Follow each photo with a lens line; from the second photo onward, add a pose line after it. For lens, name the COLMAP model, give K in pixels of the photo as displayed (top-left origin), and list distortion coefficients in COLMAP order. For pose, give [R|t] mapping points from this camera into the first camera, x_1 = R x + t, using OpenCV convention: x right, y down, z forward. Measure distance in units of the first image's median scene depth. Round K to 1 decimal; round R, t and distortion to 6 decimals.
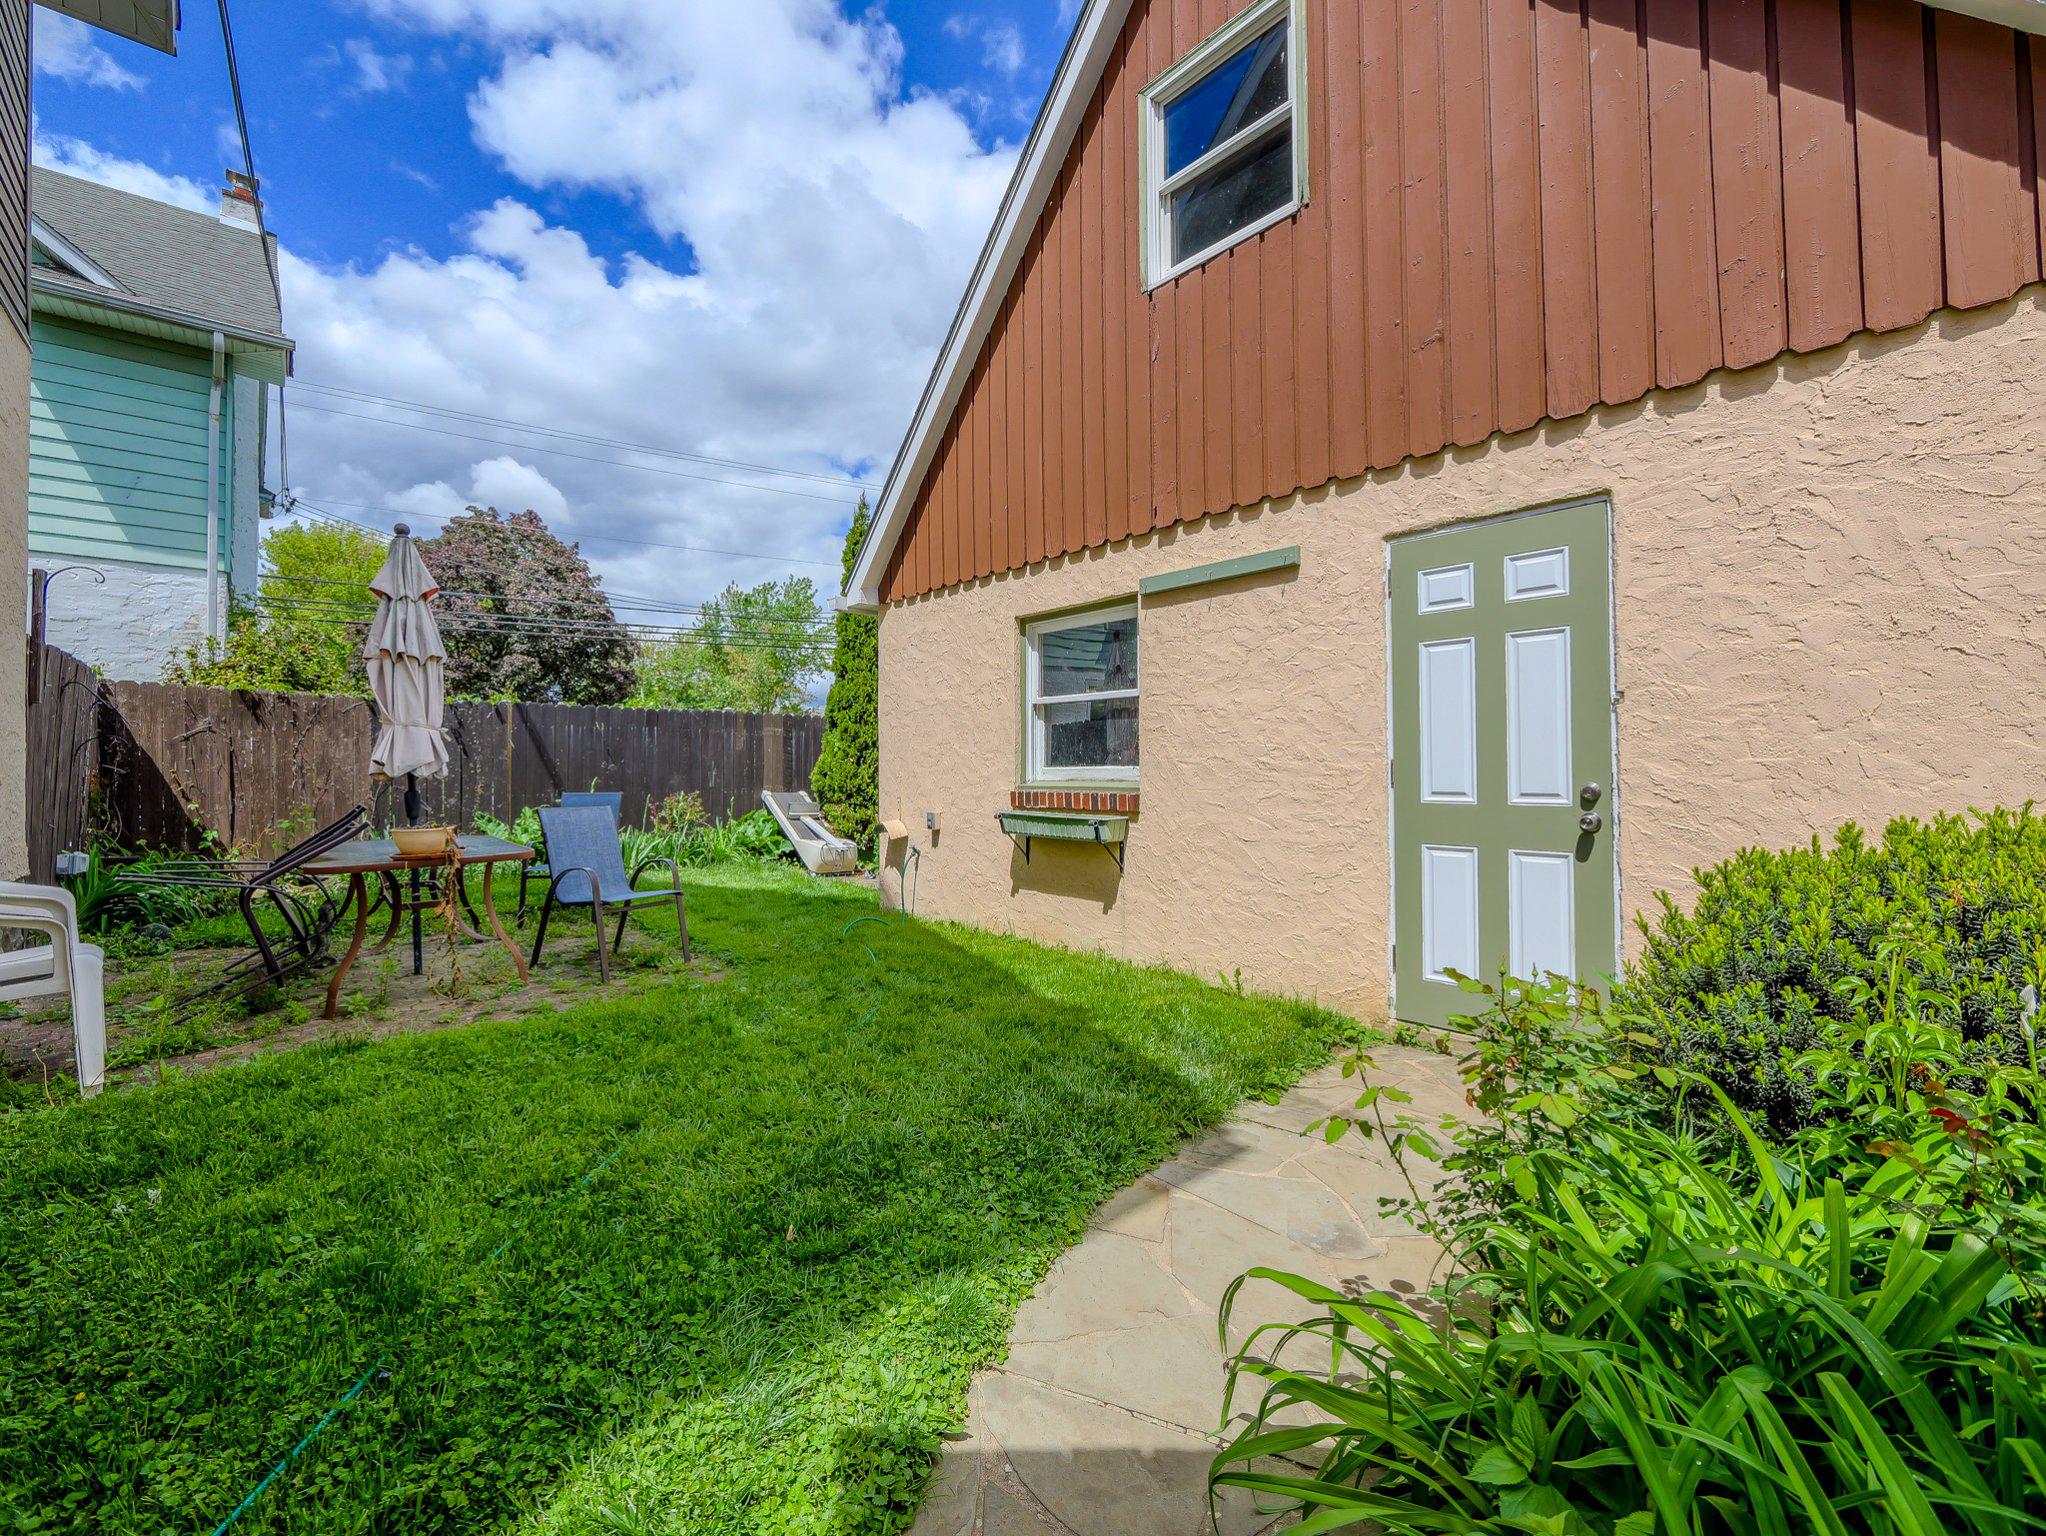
lens RADIAL K [[854.3, 0, 1017.7], [0, 854.3, 760.6], [0, 0, 1]] dist [-0.005059, -0.000209]
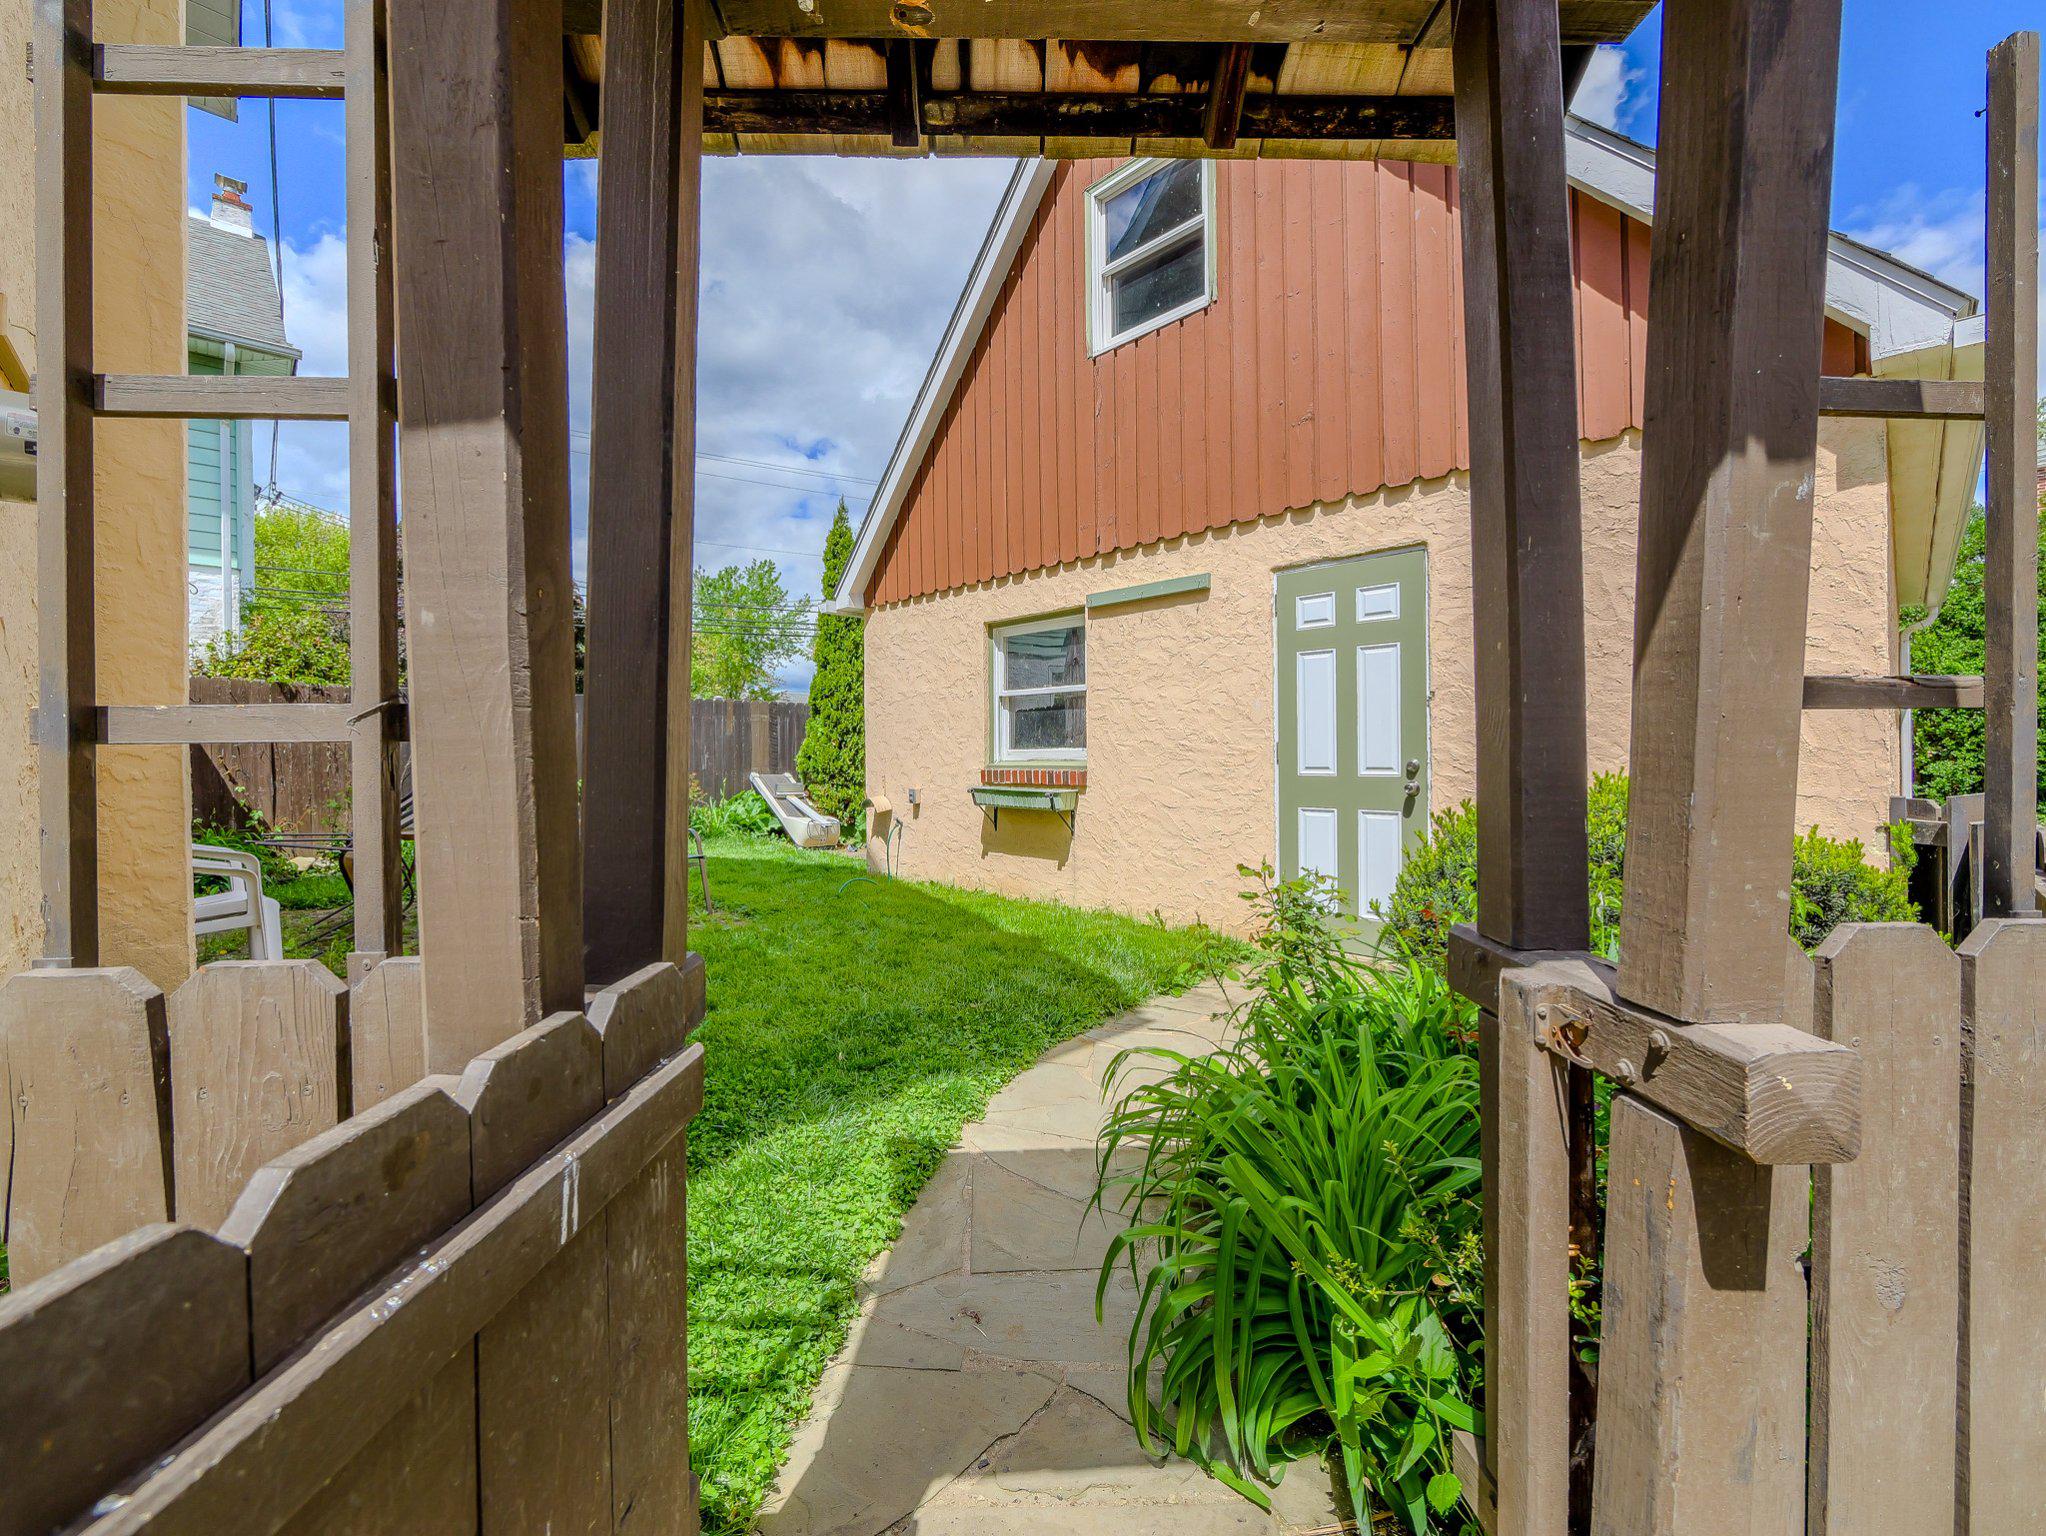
lens RADIAL K [[854.3, 0, 1017.7], [0, 854.3, 760.6], [0, 0, 1]] dist [-0.005059, -0.000209]
pose [[0.999252, -0.004750, 0.038389, -0.002987], [0.003988, 0.999794, 0.019904, -0.000633], [-0.038476, -0.019736, 0.999065, -0.212672]]
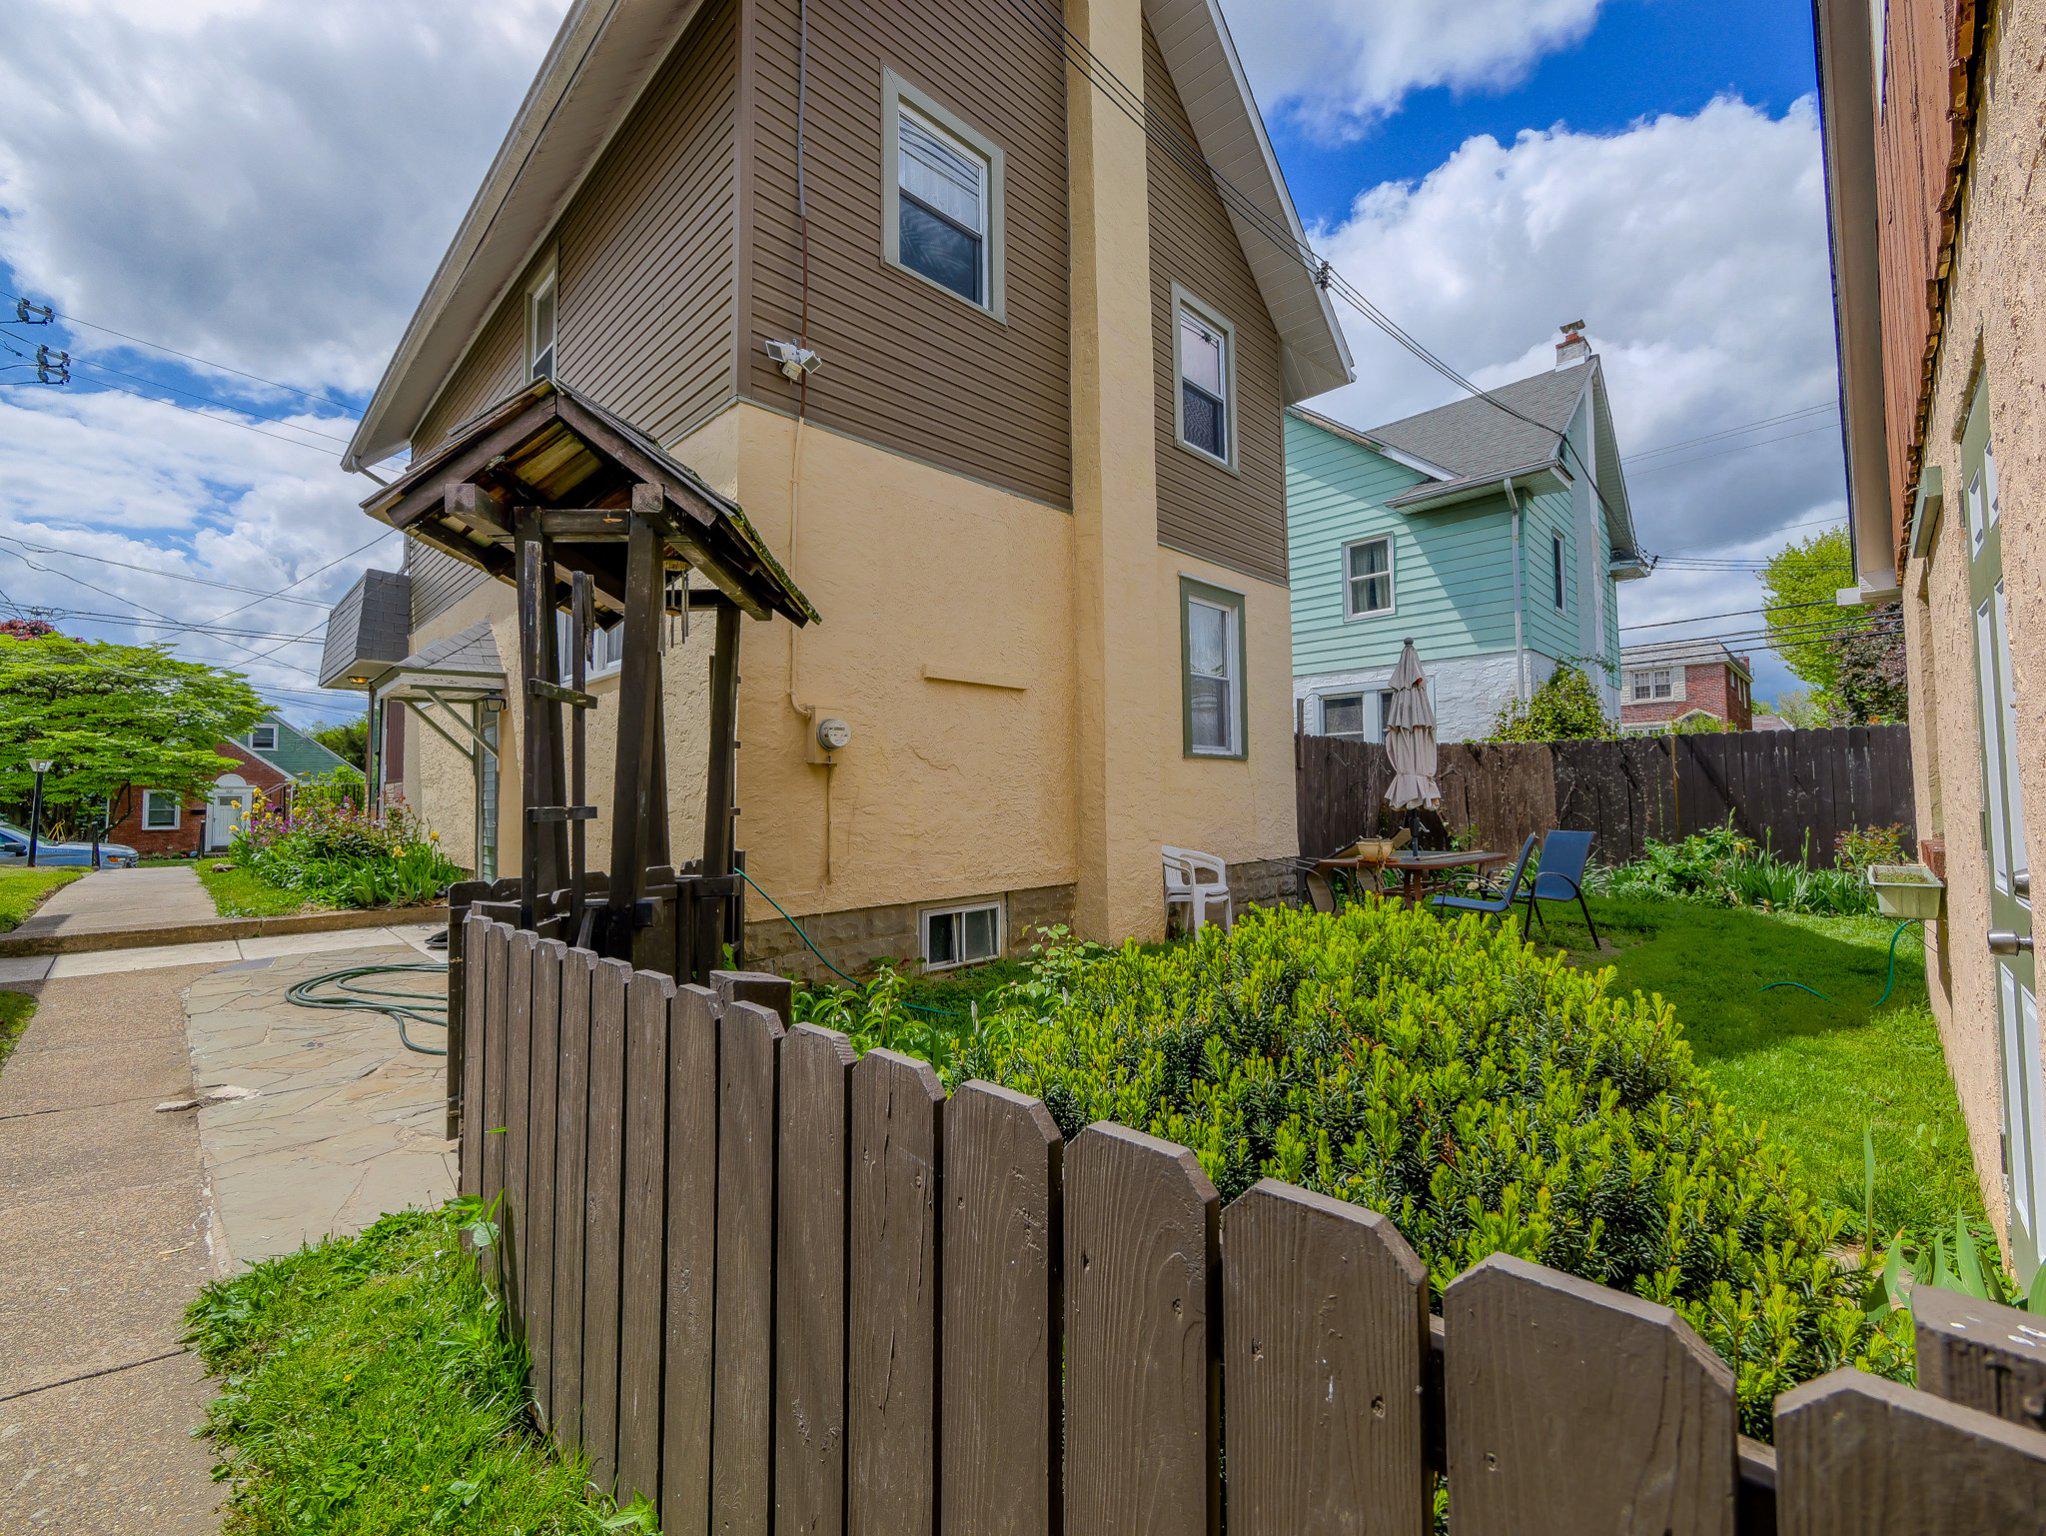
lens RADIAL K [[854.3, 0, 1017.7], [0, 854.3, 760.6], [0, 0, 1]] dist [-0.005059, -0.000209]
pose [[0.068827, -0.038933, -0.996869, 0.715946], [0.019352, 0.999102, -0.037684, -0.022729], [0.997441, -0.016698, 0.069518, 0.215601]]
